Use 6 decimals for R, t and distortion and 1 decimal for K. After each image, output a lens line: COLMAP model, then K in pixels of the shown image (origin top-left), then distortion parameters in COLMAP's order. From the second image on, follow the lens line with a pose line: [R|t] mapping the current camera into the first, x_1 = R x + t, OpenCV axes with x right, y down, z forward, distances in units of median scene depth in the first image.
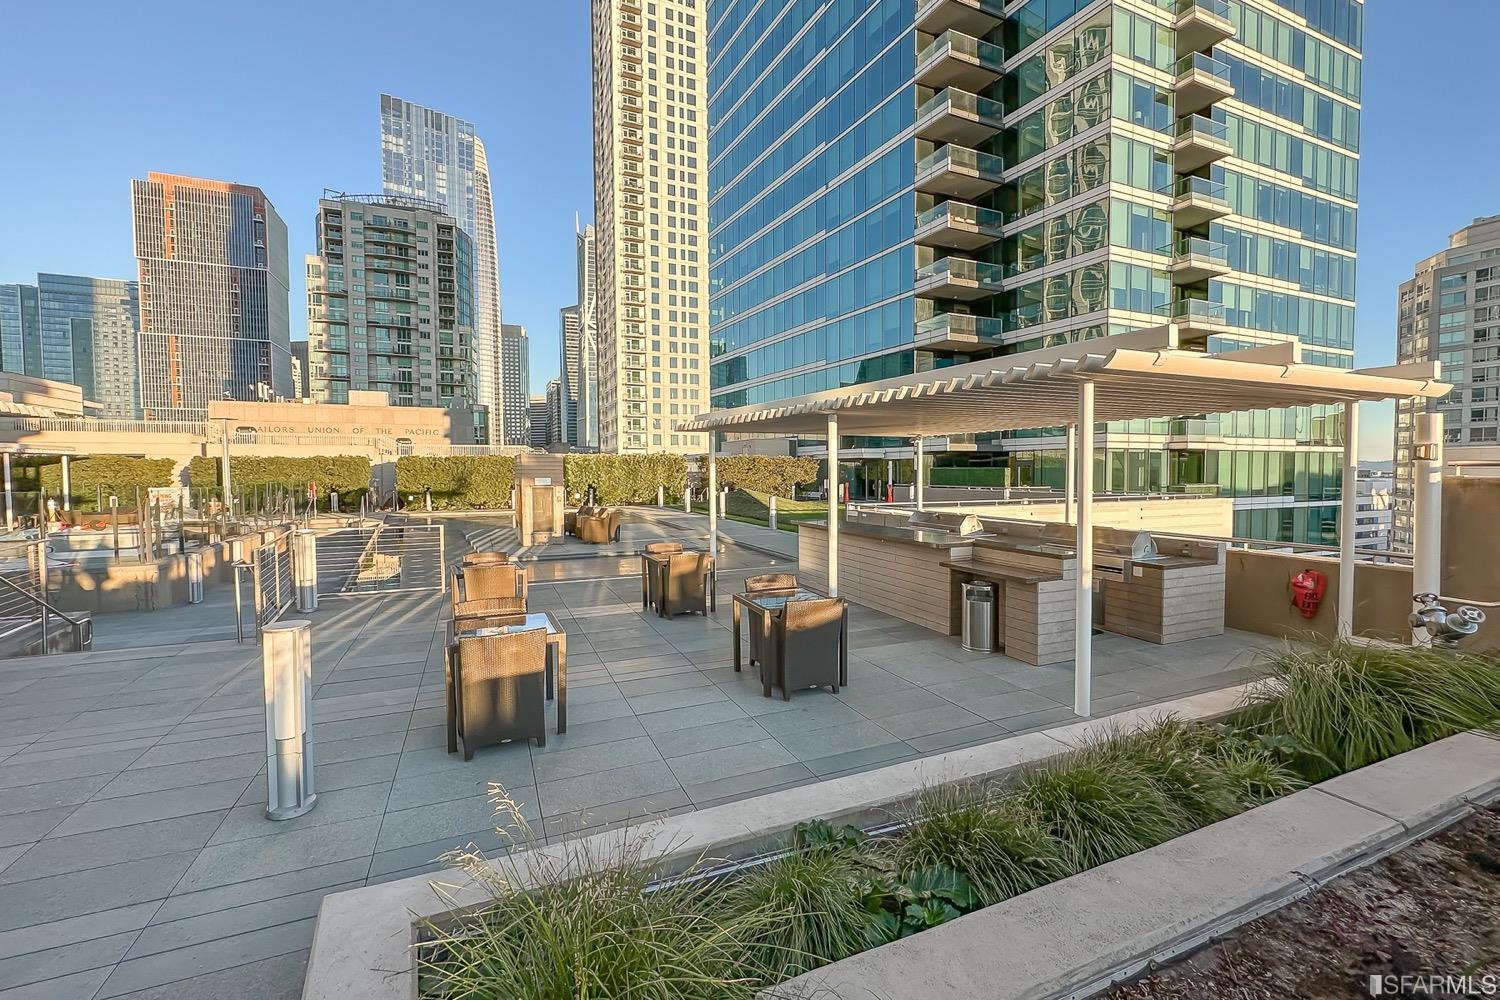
lens RADIAL K [[610.8, 0, 743.7], [0, 610.8, 496.0], [0, 0, 1]] dist [-0.001930, -0.000193]
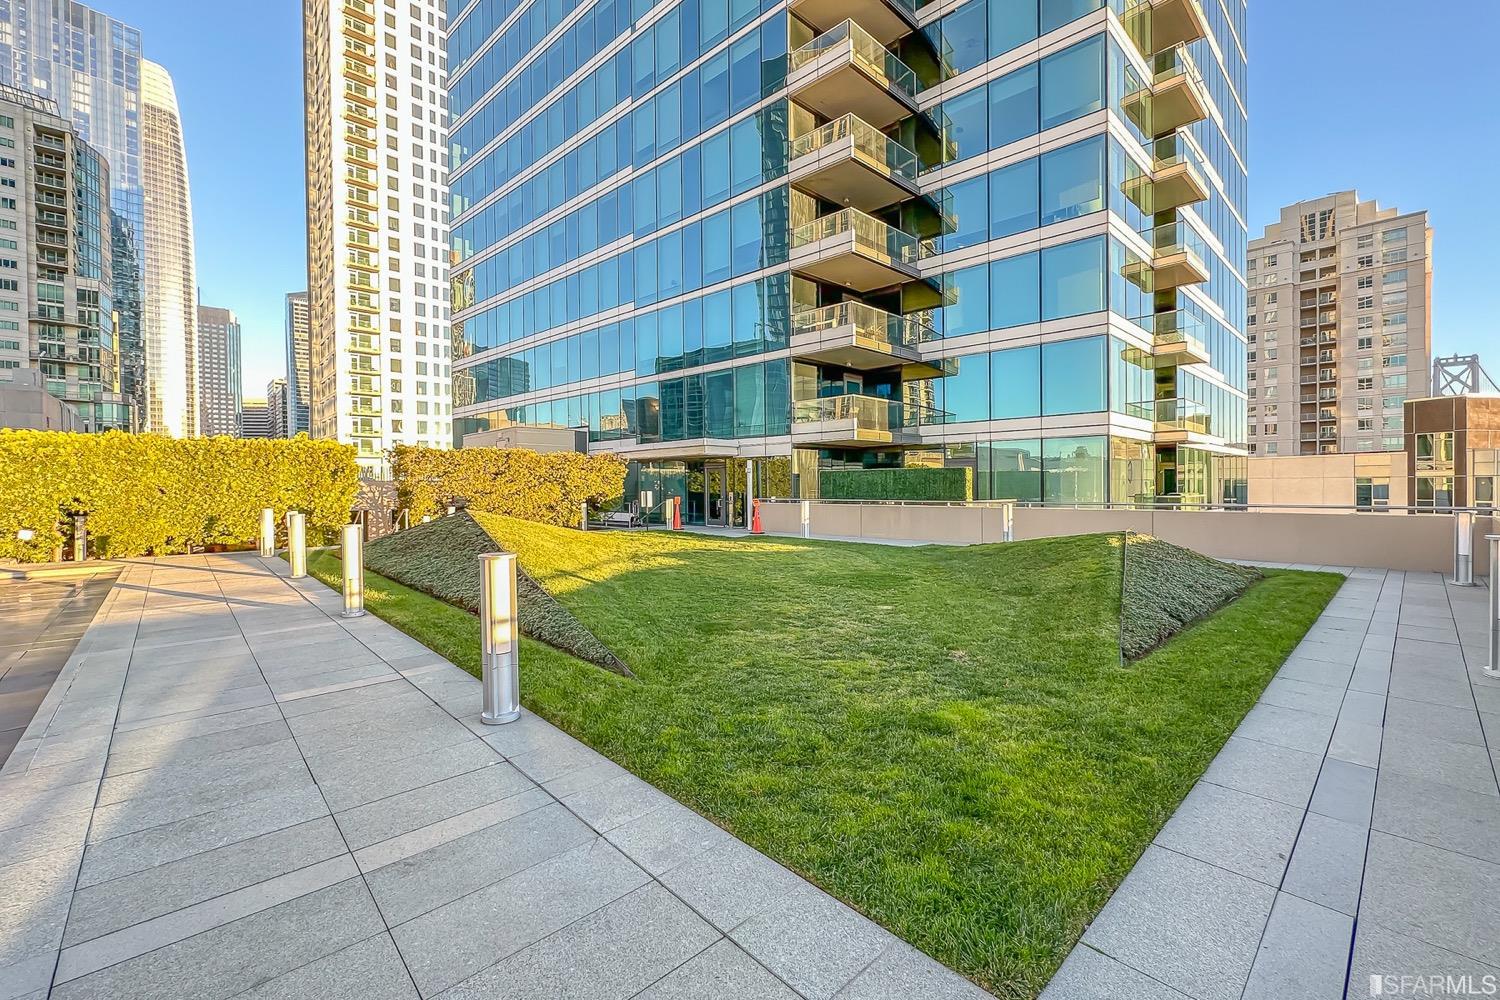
lens RADIAL K [[610.8, 0, 743.7], [0, 610.8, 496.0], [0, 0, 1]] dist [-0.001930, -0.000193]
pose [[0.941320, -0.007034, 0.337442, 0.009515], [0.017062, 0.999496, -0.026761, -0.001748], [-0.337084, 0.030948, 0.940966, 0.131284]]
